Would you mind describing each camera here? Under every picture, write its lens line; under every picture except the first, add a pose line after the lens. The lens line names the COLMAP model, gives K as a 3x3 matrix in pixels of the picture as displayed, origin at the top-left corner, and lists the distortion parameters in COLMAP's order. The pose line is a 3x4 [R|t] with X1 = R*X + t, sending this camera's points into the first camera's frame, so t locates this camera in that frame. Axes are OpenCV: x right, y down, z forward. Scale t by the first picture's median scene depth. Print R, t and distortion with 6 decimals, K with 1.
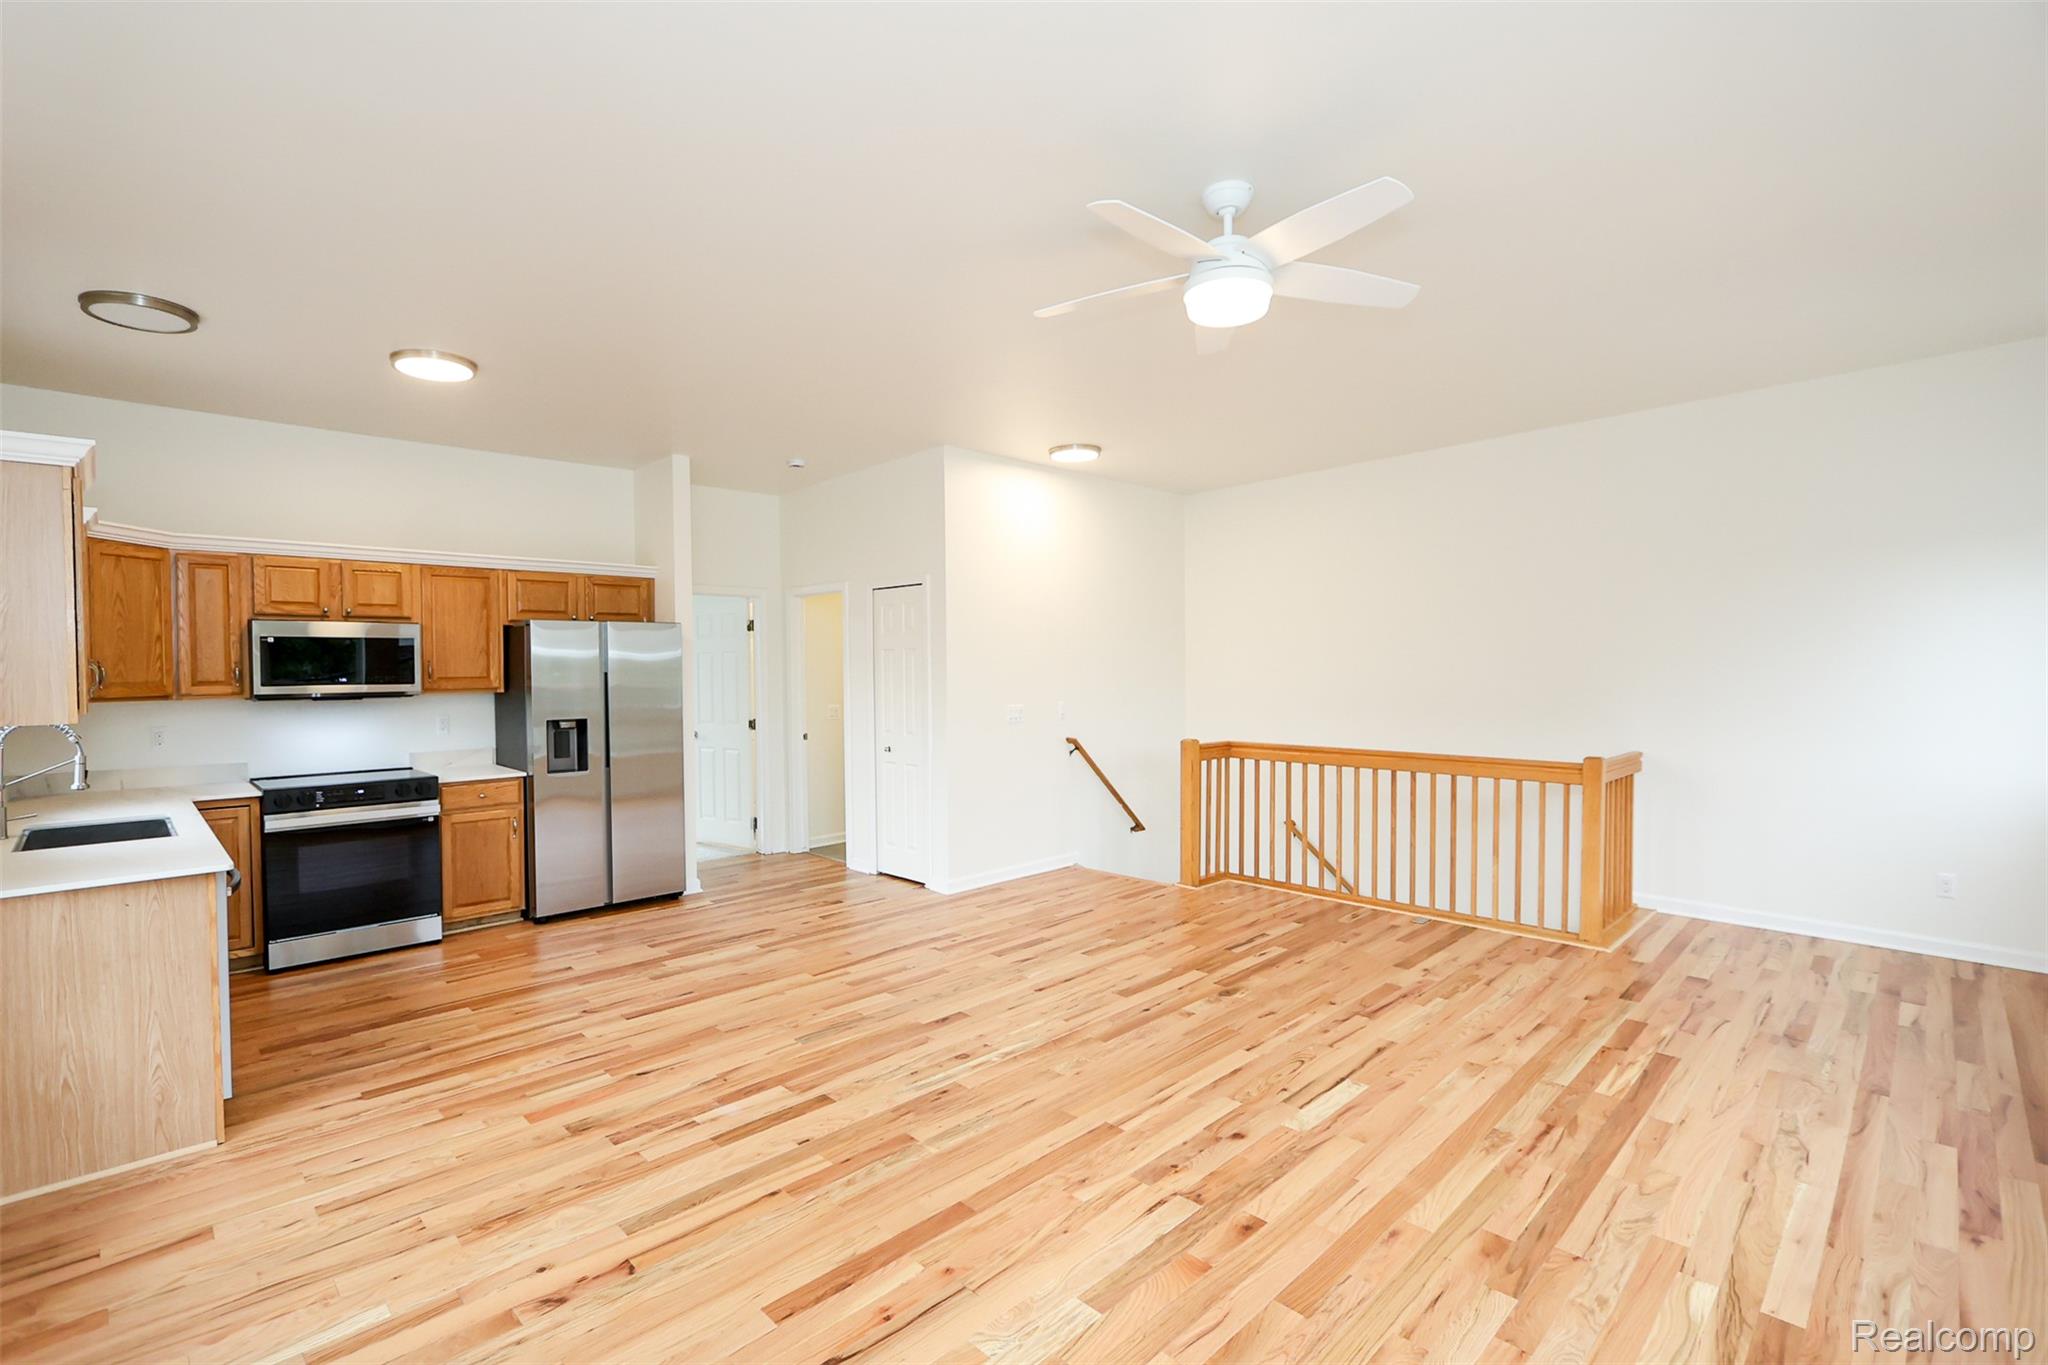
lens RADIAL K [[941.9, 0, 1018.8], [0, 941.9, 678.3], [0, 0, 1]] dist [-0.003950, -0.000514]
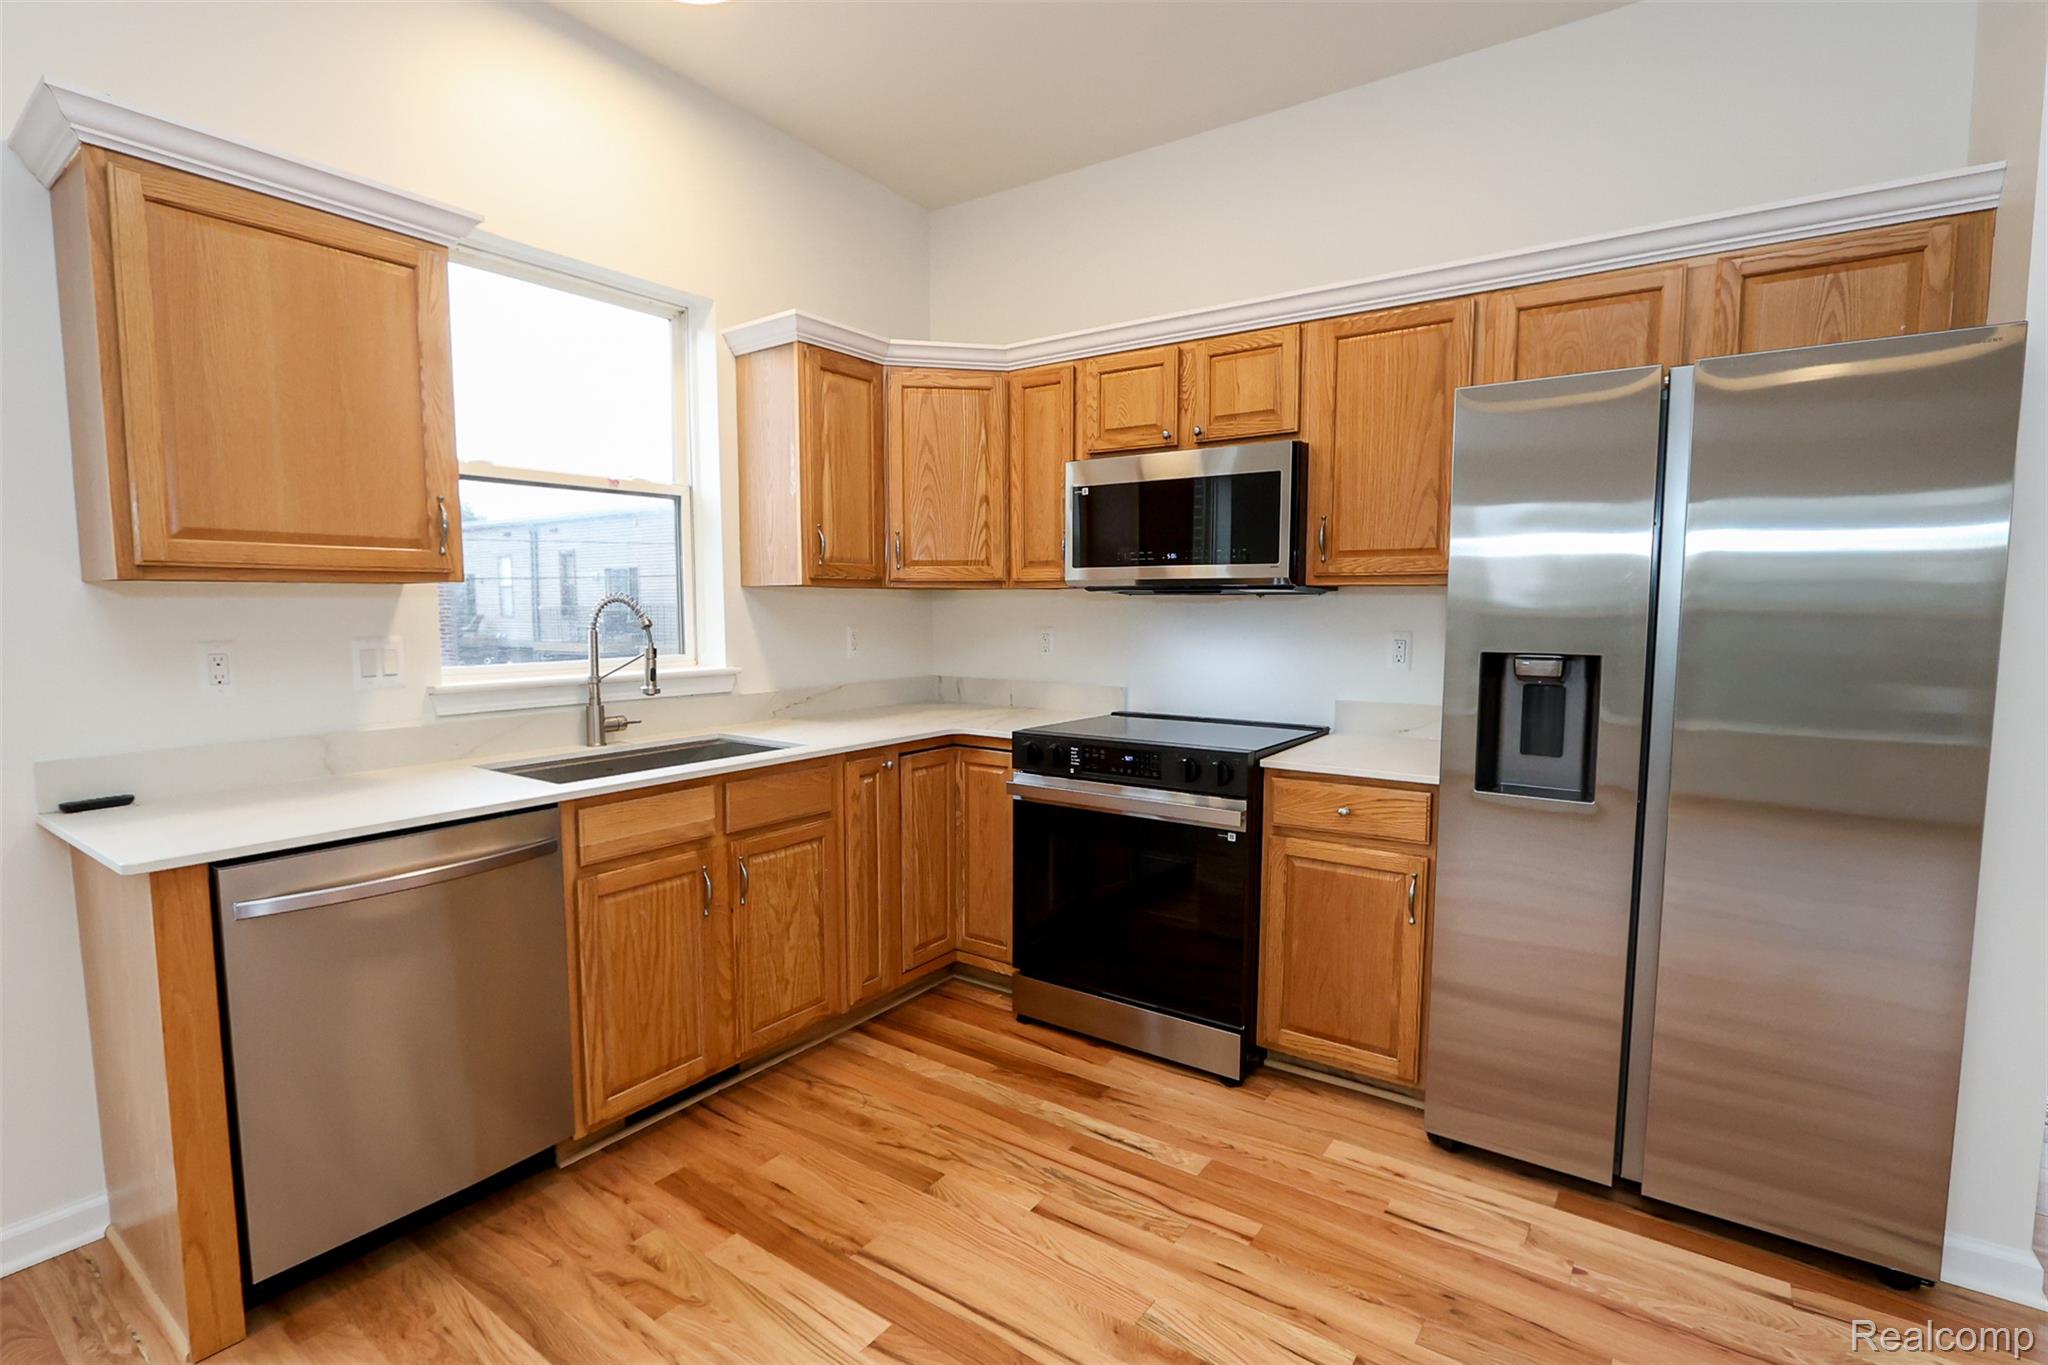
lens RADIAL K [[965.6, 0, 1017.0], [0, 965.6, 690.2], [0, 0, 1]] dist [-0.014868, 0.000376]
pose [[0.160928, 0.094494, -0.982432, -0.163018], [-0.017113, 0.995524, 0.092950, 0.030015], [0.986818, 0.001854, 0.161825, 0.831811]]
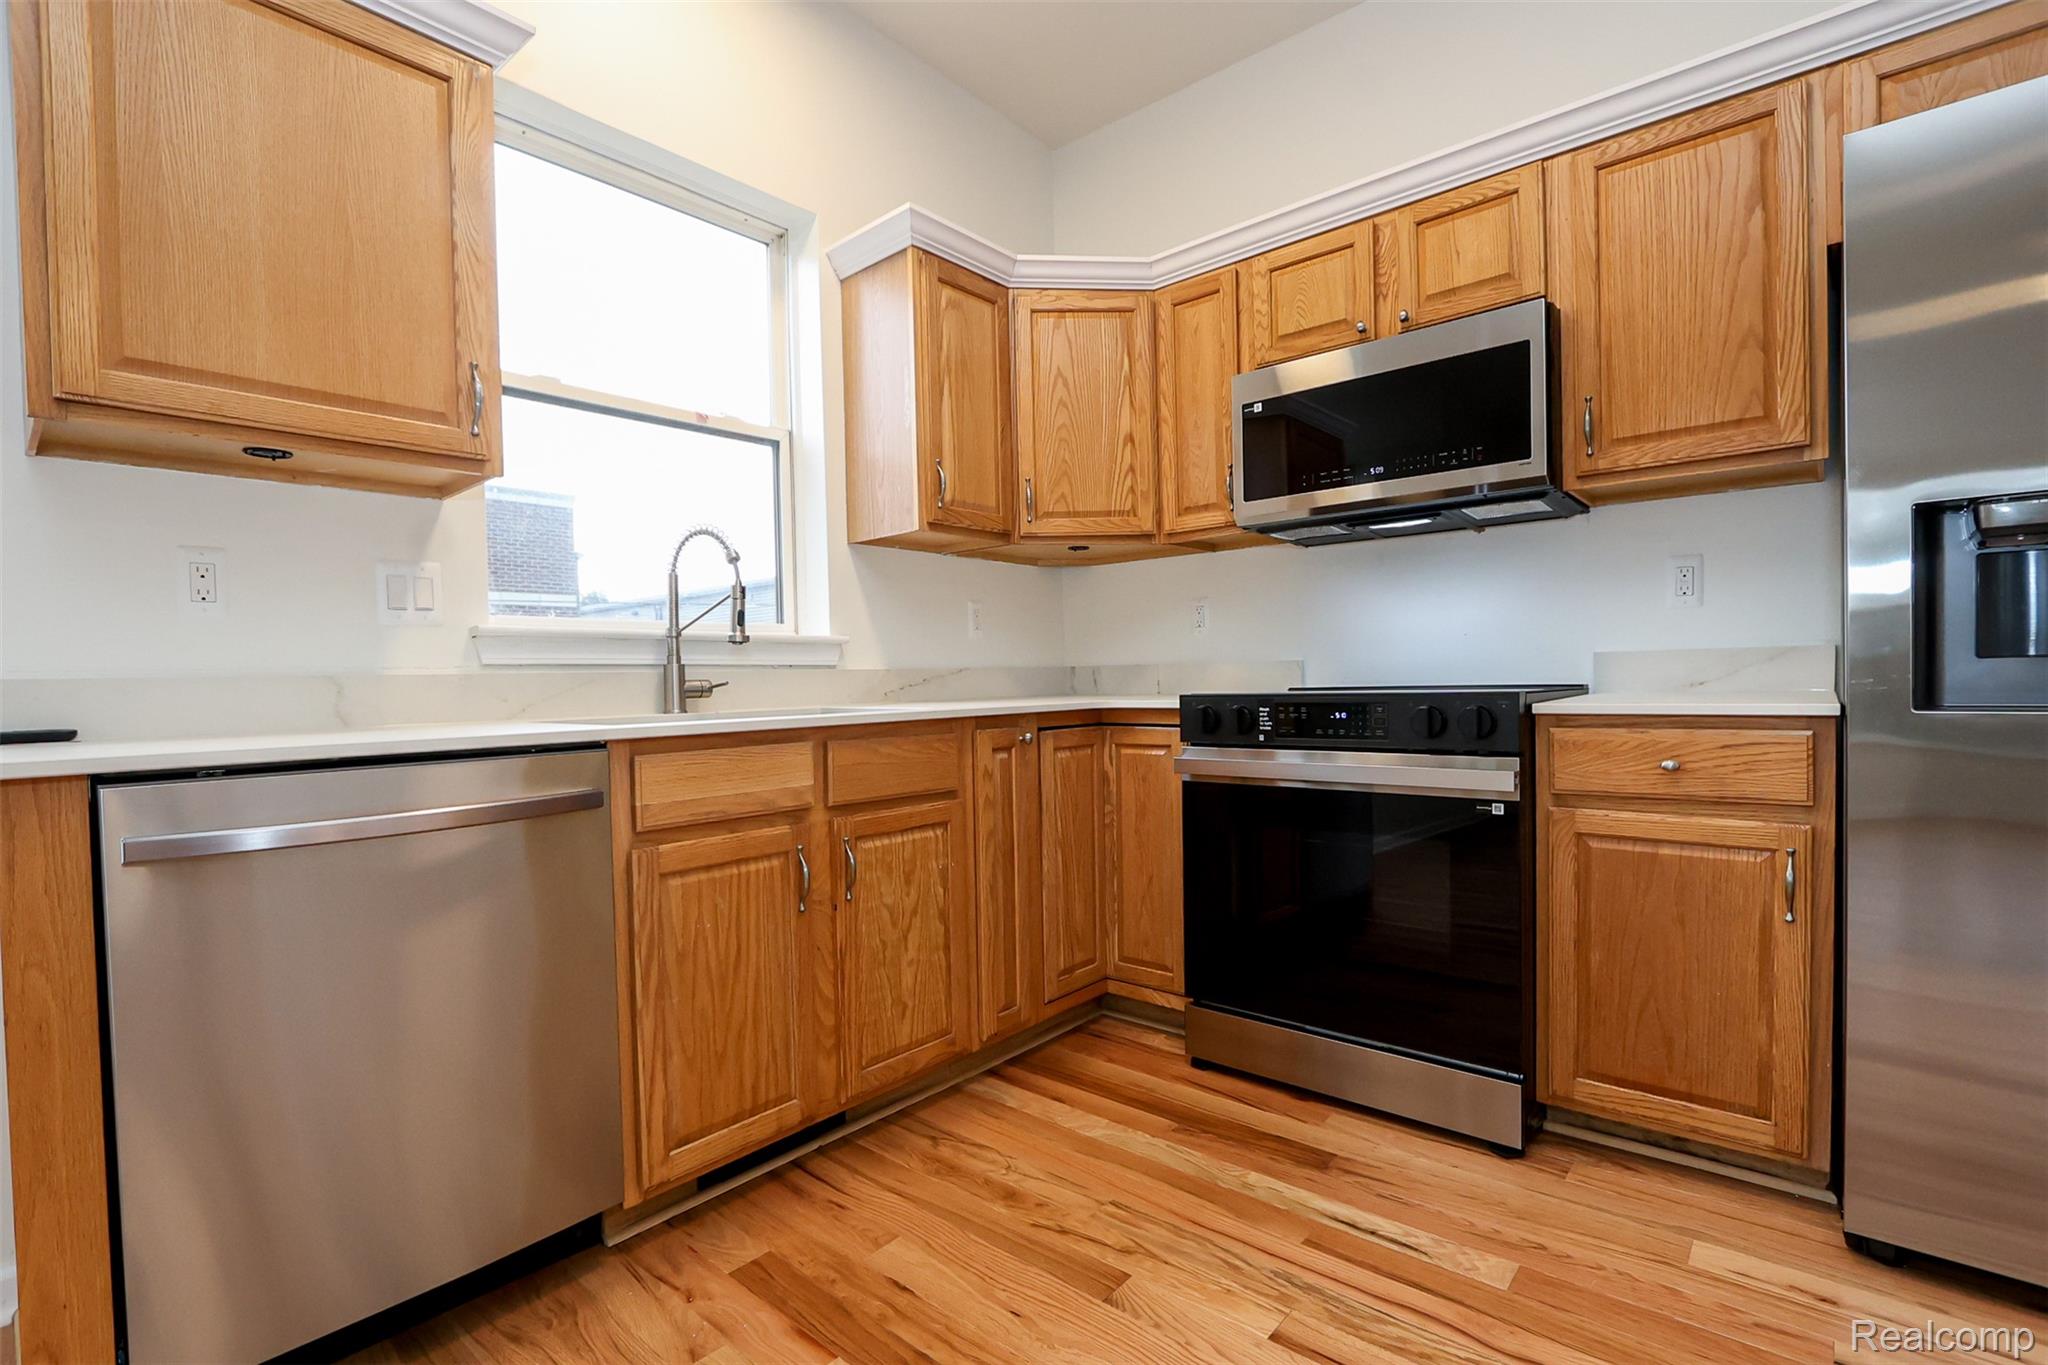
lens RADIAL K [[931.0, 0, 1021.8], [0, 931.0, 703.6], [0, 0, 1]] dist [-0.013493, 0.000103]
pose [[0.065736, 0.028159, -0.997440, -0.292913], [0.005282, 0.999578, 0.028567, 0.101121], [0.997823, -0.007146, 0.065559, 0.817785]]
